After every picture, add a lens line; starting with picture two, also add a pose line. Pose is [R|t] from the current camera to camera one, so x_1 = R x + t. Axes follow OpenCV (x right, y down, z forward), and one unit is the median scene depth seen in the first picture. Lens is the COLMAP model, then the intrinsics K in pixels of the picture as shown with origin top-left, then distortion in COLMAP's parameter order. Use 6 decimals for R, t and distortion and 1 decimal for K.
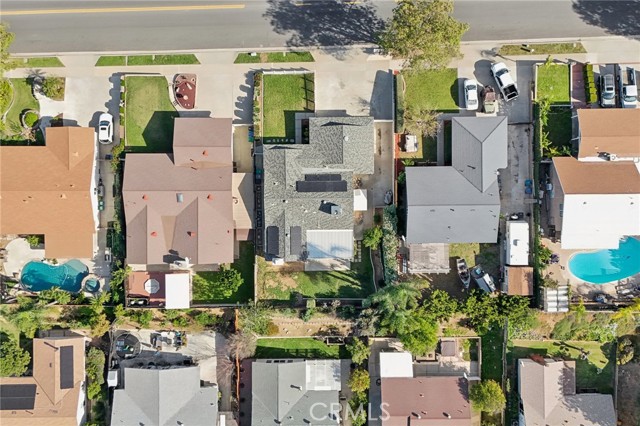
lens RADIAL K [[556.6, 0, 320.0], [0, 556.6, 213.0], [0, 0, 1]] dist [0.102362, -0.139621]
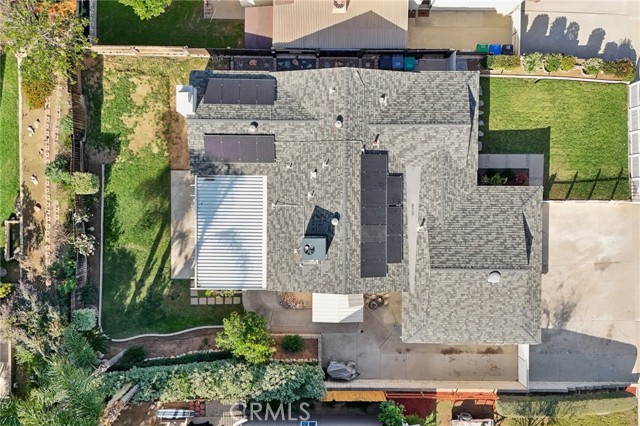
lens RADIAL K [[446.6, 0, 320.0], [0, 446.6, 213.0], [0, 0, 1]] dist [0.034972, -0.000573]
pose [[-0.015433, 0.999807, 0.012168, -0.001193], [-0.999446, -0.015067, -0.029680, 0.000856], [-0.029491, -0.012619, 0.999485, 0.661606]]
